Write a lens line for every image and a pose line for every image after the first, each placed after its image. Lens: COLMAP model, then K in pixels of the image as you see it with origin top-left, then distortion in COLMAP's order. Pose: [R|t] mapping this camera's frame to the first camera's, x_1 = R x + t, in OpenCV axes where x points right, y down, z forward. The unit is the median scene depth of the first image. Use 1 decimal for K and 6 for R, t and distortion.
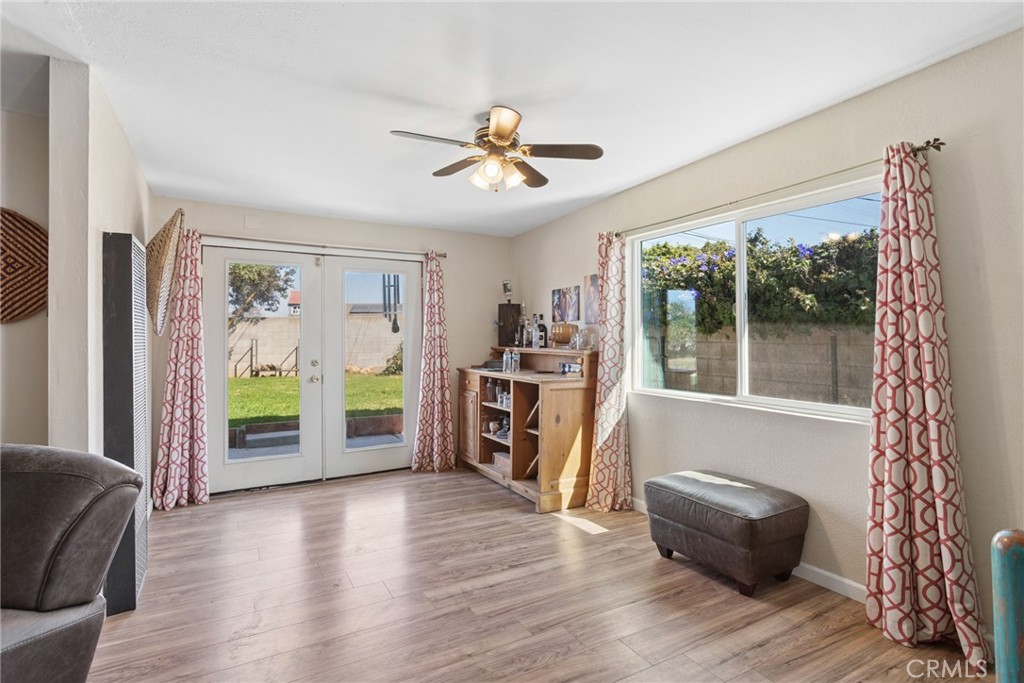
lens RADIAL K [[500.6, 0, 514.2], [0, 500.6, 328.3], [0, 0, 1]] dist [-0.014552, 0.005713]
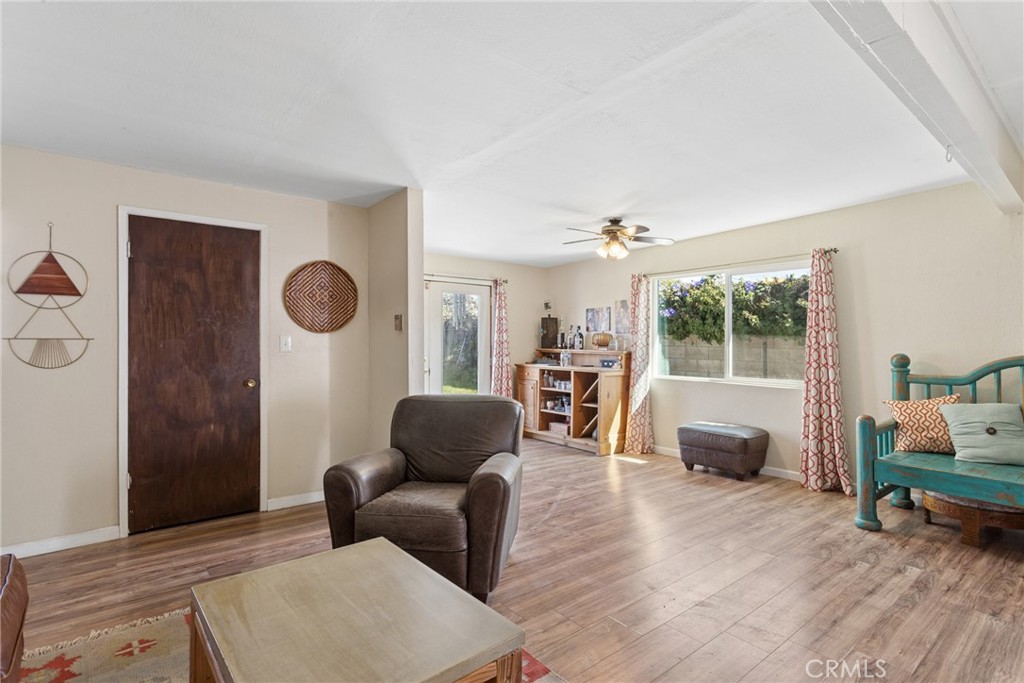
lens RADIAL K [[500.6, 0, 514.7], [0, 500.6, 337.7], [0, 0, 1]] dist [-0.014552, 0.005713]
pose [[0.986351, 0.006217, 0.164541, -0.452268], [-0.008182, 0.999903, 0.011264, -0.011182], [-0.164455, -0.012457, 0.986306, -0.466655]]
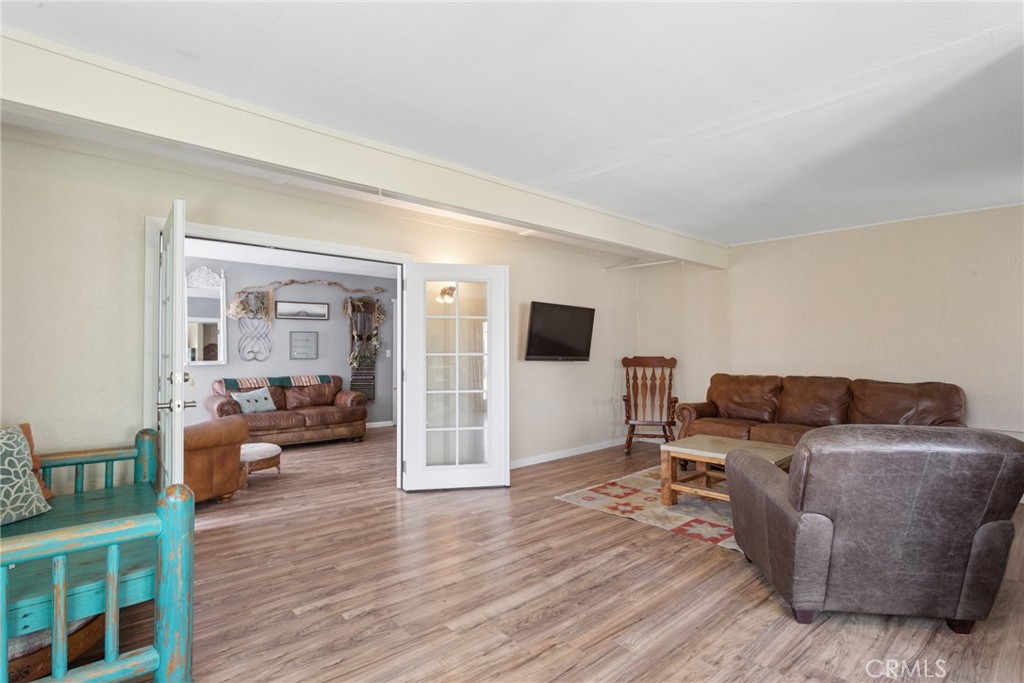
lens RADIAL K [[500.6, 0, 511.8], [0, 500.6, 346.4], [0, 0, 1]] dist [-0.014552, 0.005713]
pose [[-0.981123, 0.001479, -0.193379, 0.125390], [0.005660, 0.999762, -0.021072, 0.017975], [0.193302, -0.021769, -0.980898, 0.857838]]
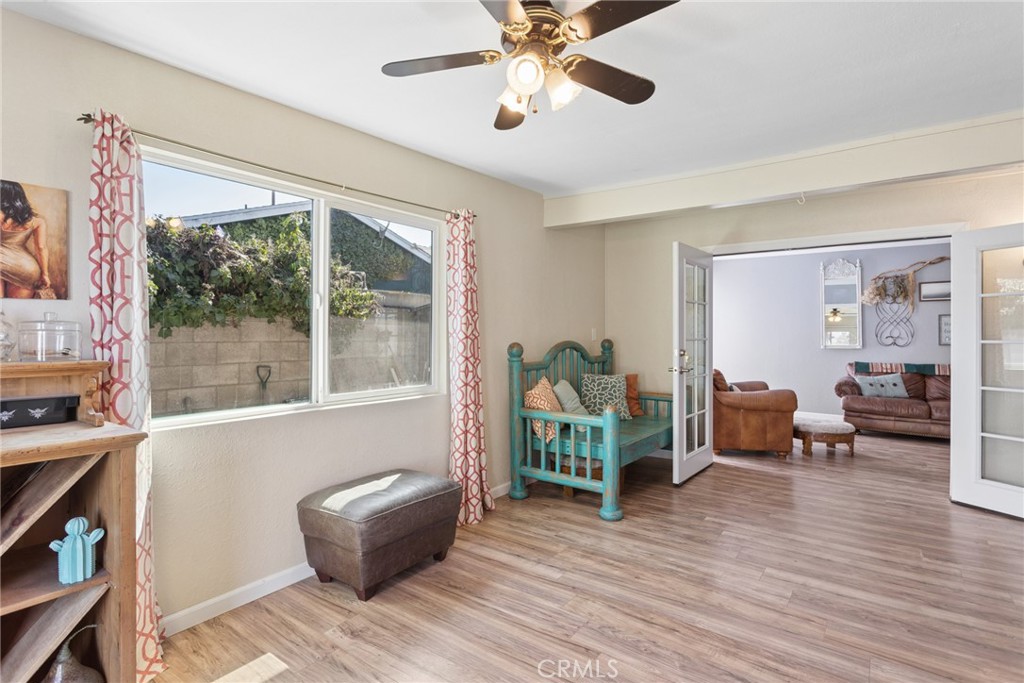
lens RADIAL K [[500.6, 0, 504.1], [0, 500.6, 329.2], [0, 0, 1]] dist [-0.014552, 0.005713]
pose [[-0.382595, 0.010412, 0.923858, -0.430241], [-0.014120, 0.999754, -0.017115, 0.017042], [-0.923808, -0.019594, -0.382353, 0.870482]]
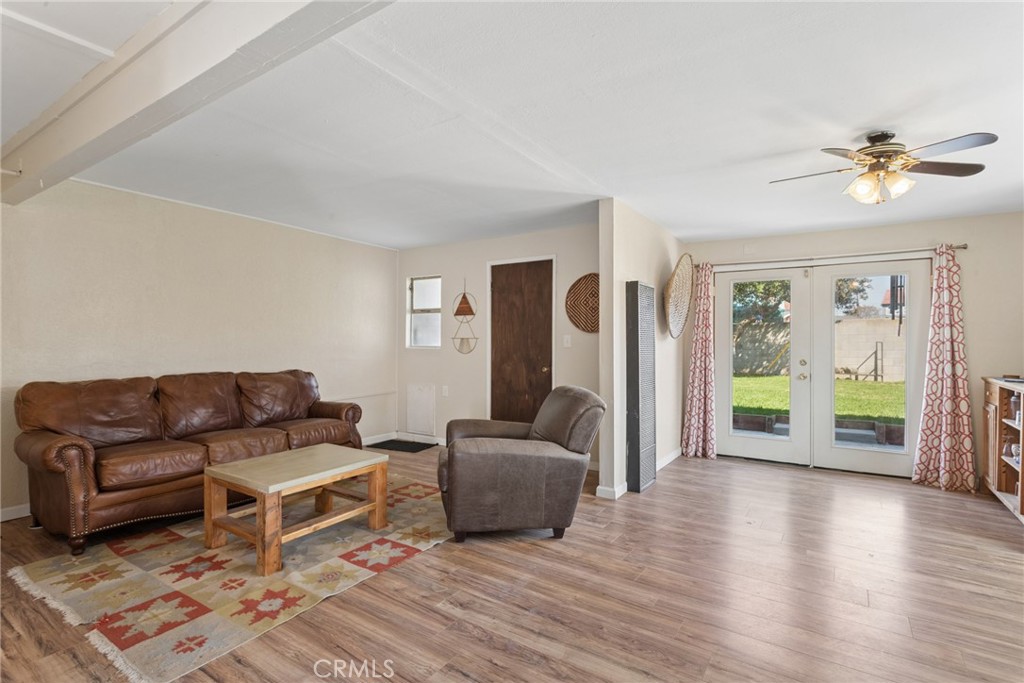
lens RADIAL K [[500.6, 0, 512.2], [0, 500.6, 341.2], [0, 0, 1]] dist [-0.014552, 0.005713]
pose [[0.440055, 0.005538, -0.897954, 0.386184], [0.012389, 0.999848, 0.012238, -0.001830], [0.897886, -0.016510, 0.439919, -0.112944]]
